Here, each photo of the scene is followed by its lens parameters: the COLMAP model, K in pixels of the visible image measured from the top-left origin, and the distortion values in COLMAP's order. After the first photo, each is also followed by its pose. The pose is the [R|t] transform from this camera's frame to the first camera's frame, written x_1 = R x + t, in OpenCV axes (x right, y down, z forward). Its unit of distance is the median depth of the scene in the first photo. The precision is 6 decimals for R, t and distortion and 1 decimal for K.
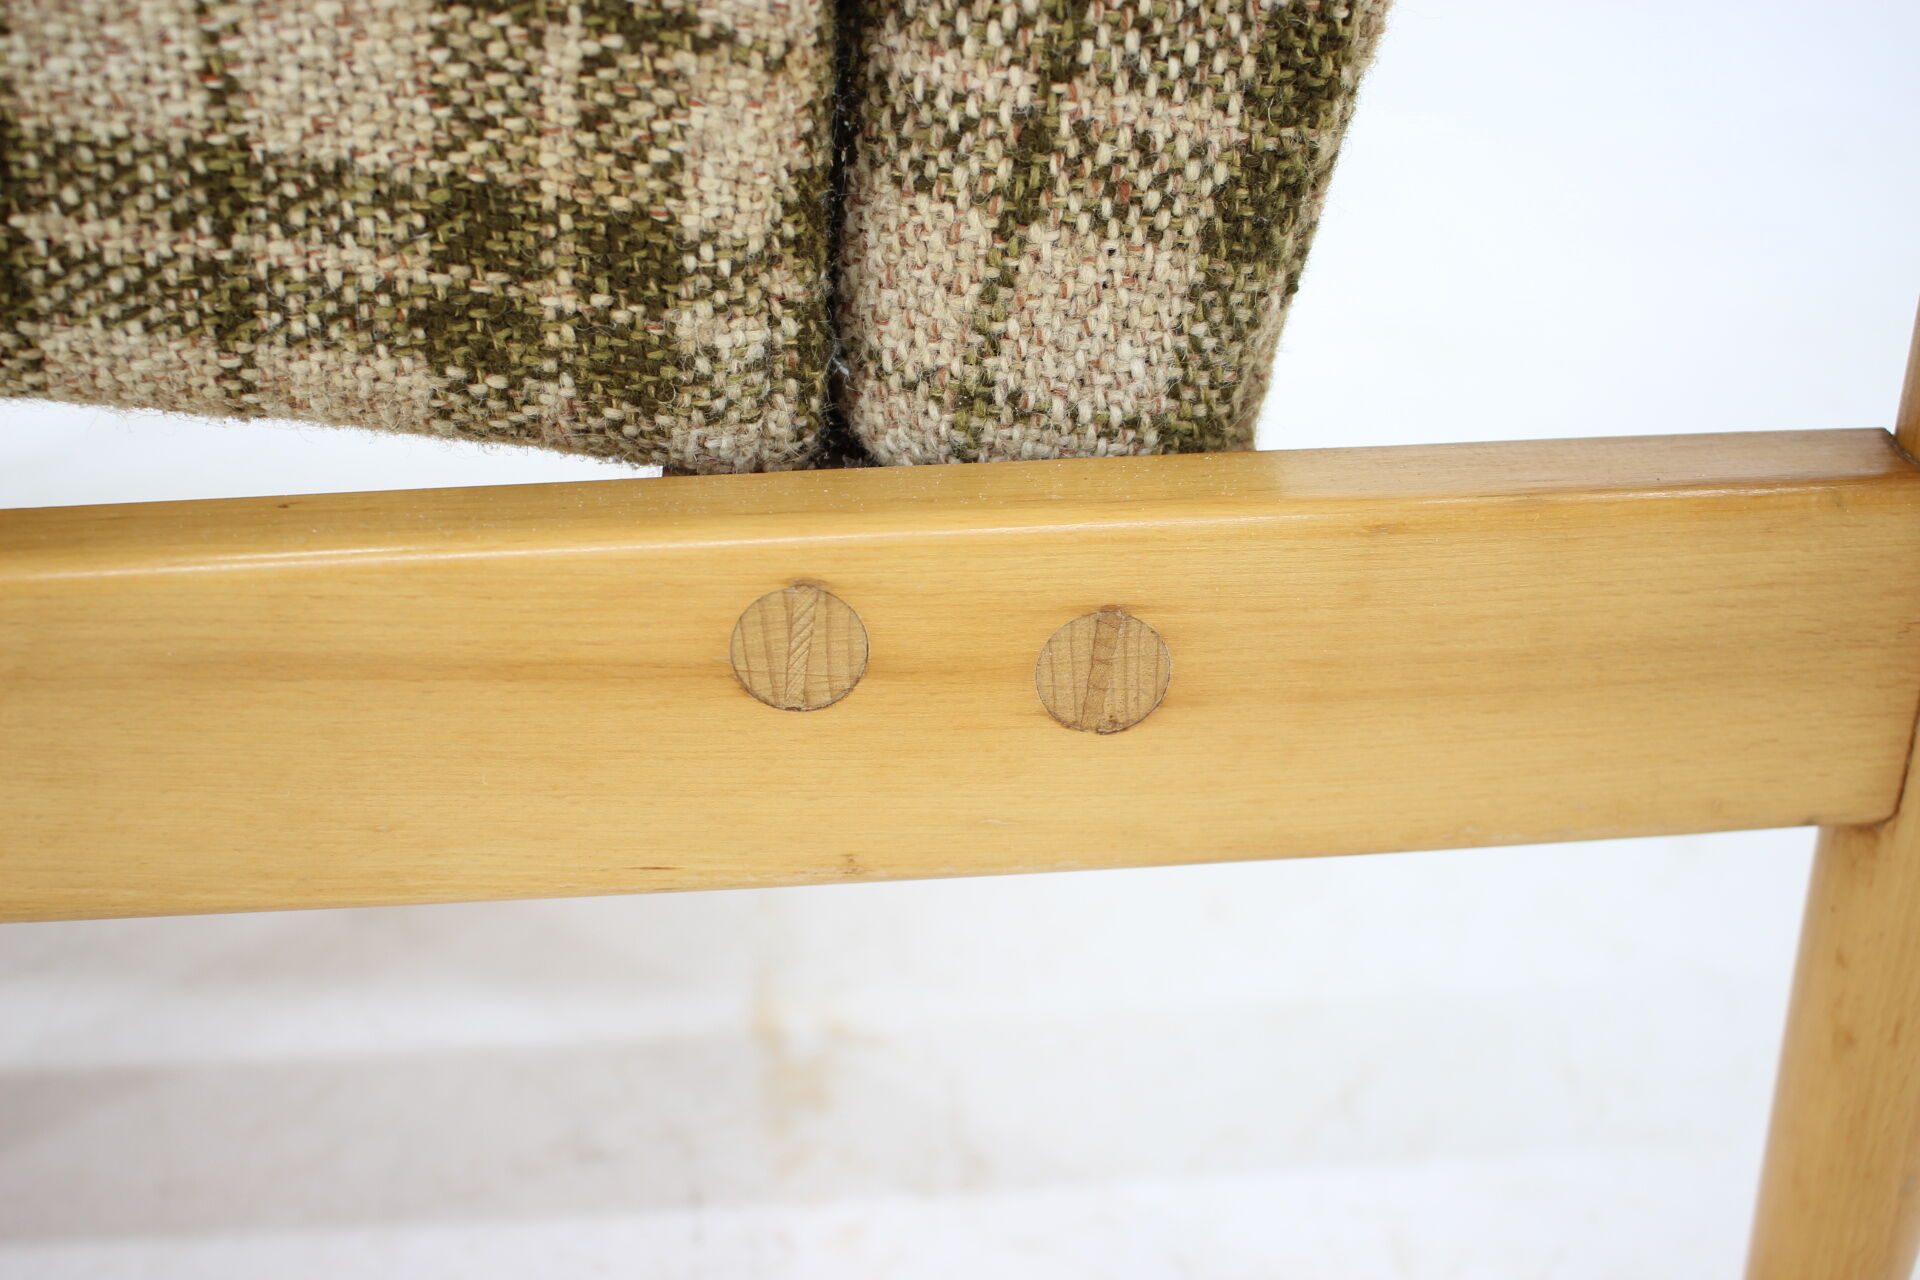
lens RADIAL K [[2202.0, 0, 960.0], [0, 2202.0, 645.2], [0, 0, 1]] dist [-0.074077, 0.000000]
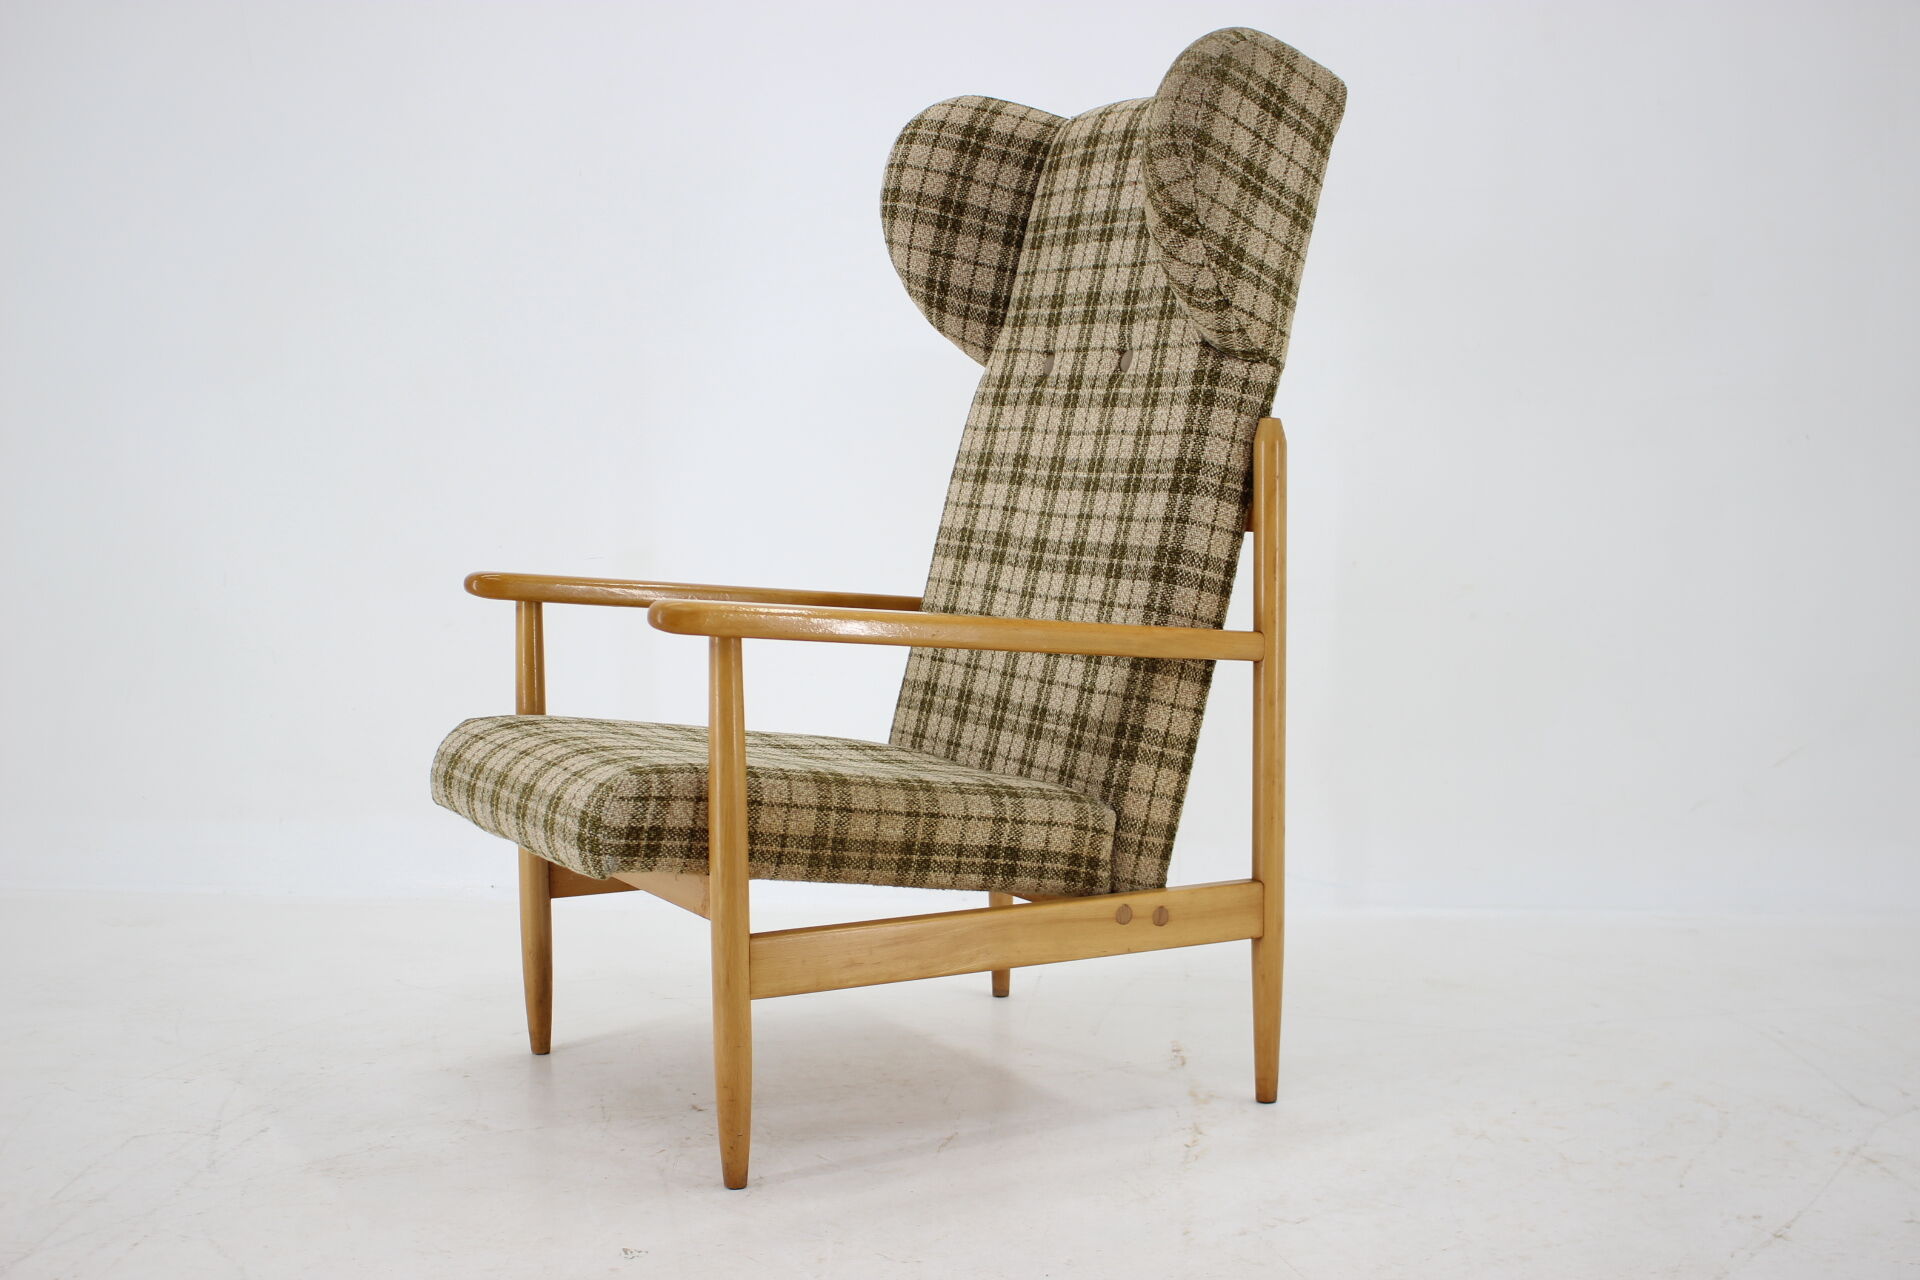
lens RADIAL K [[2475.8, 0, 960.5], [0, 2475.8, 637.1], [0, 0, 1]] dist [-0.060122, 0.000000]
pose [[0.913726, -0.023917, 0.405627, -3.729628], [0.164271, 0.934793, -0.314923, 1.571845], [-0.371645, 0.354386, 0.858074, -5.903343]]
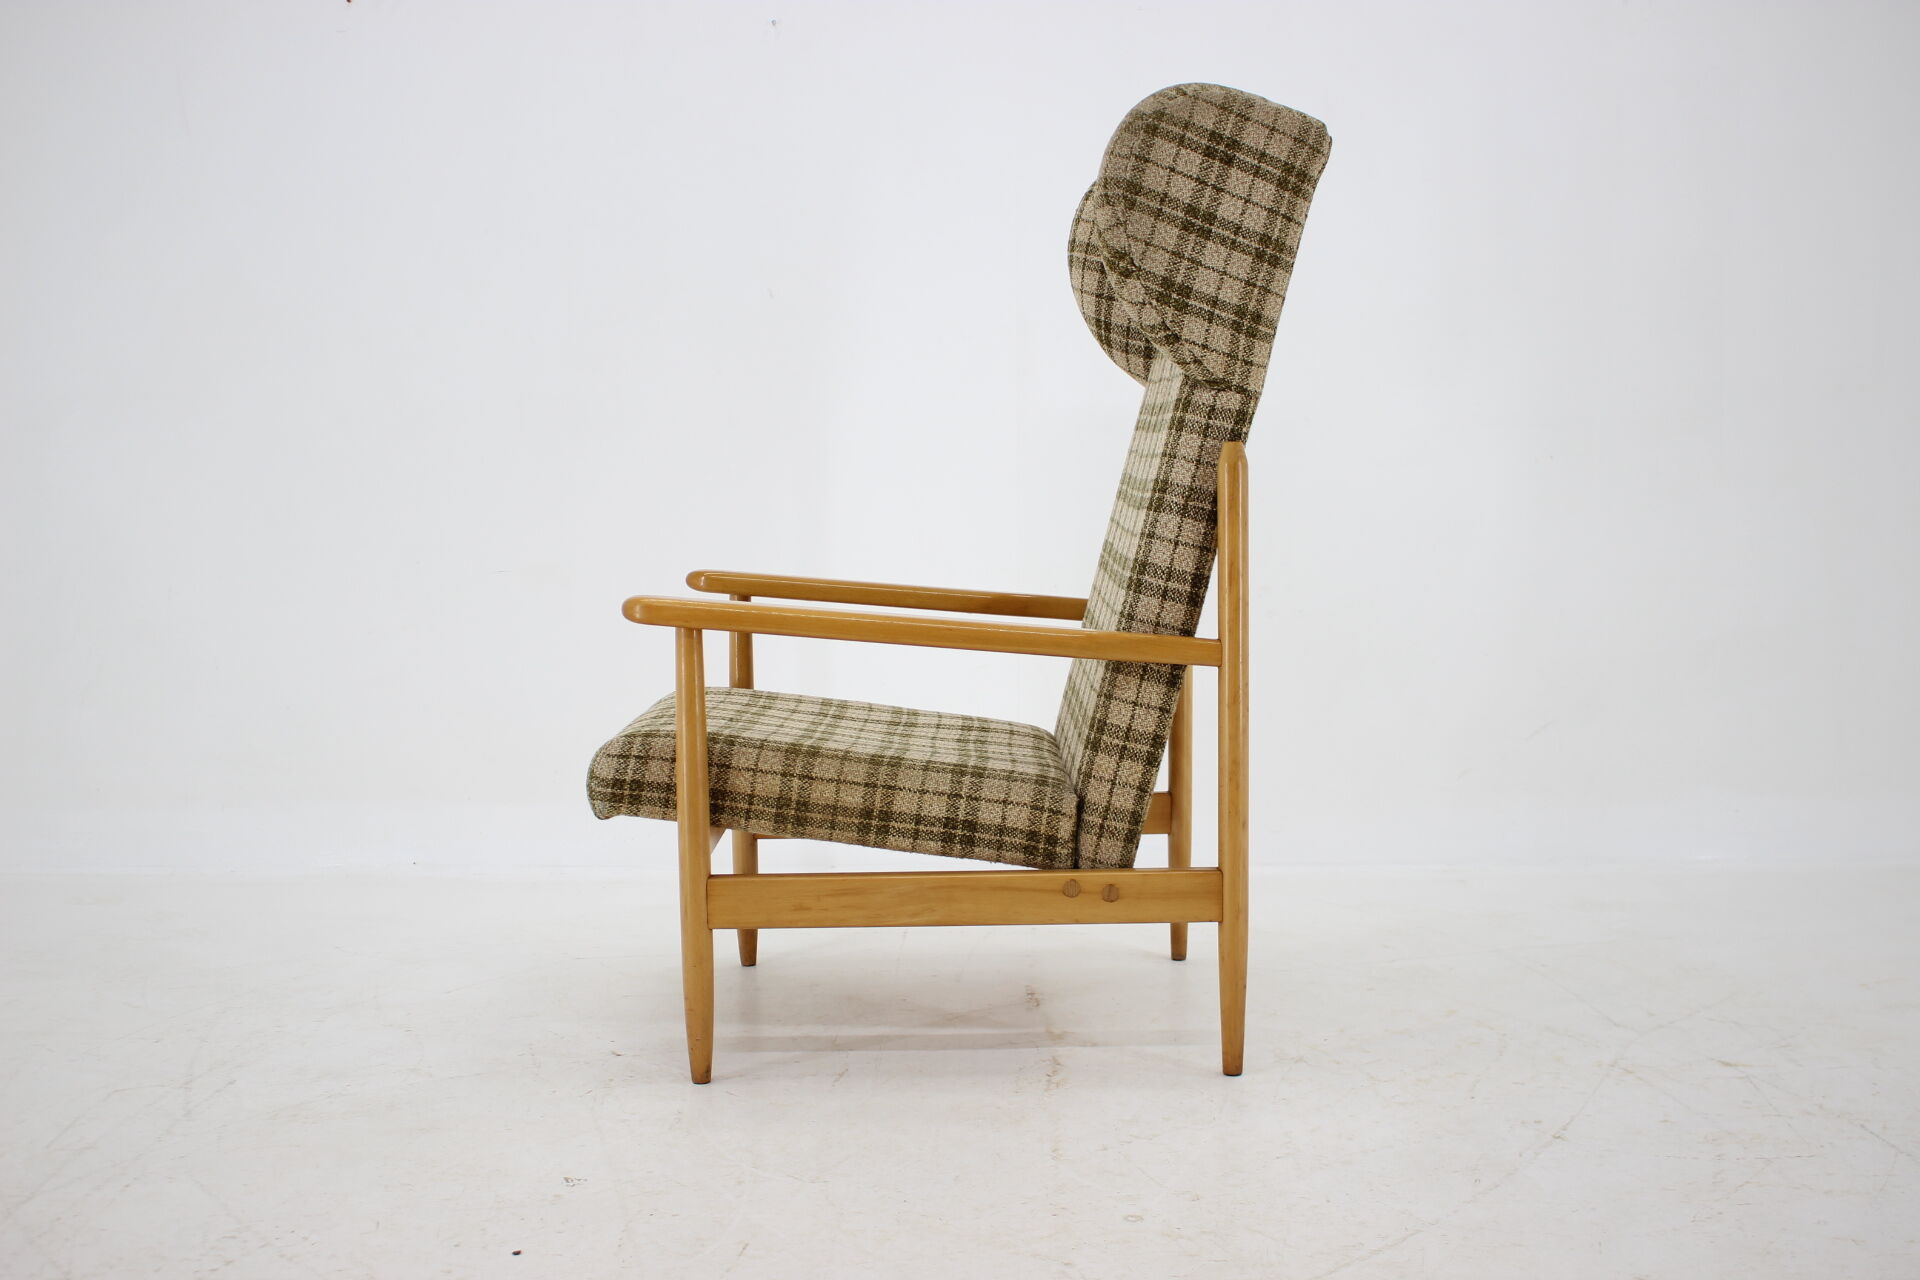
lens RADIAL K [[2202.0, 0, 965.1], [0, 2202.0, 640.7], [0, 0, 1]] dist [-0.074077, 0.000000]
pose [[0.997506, 0.008118, -0.070114, 0.091233], [-0.031679, 0.939182, -0.341956, 1.861633], [0.063074, 0.343325, 0.937096, -6.678196]]
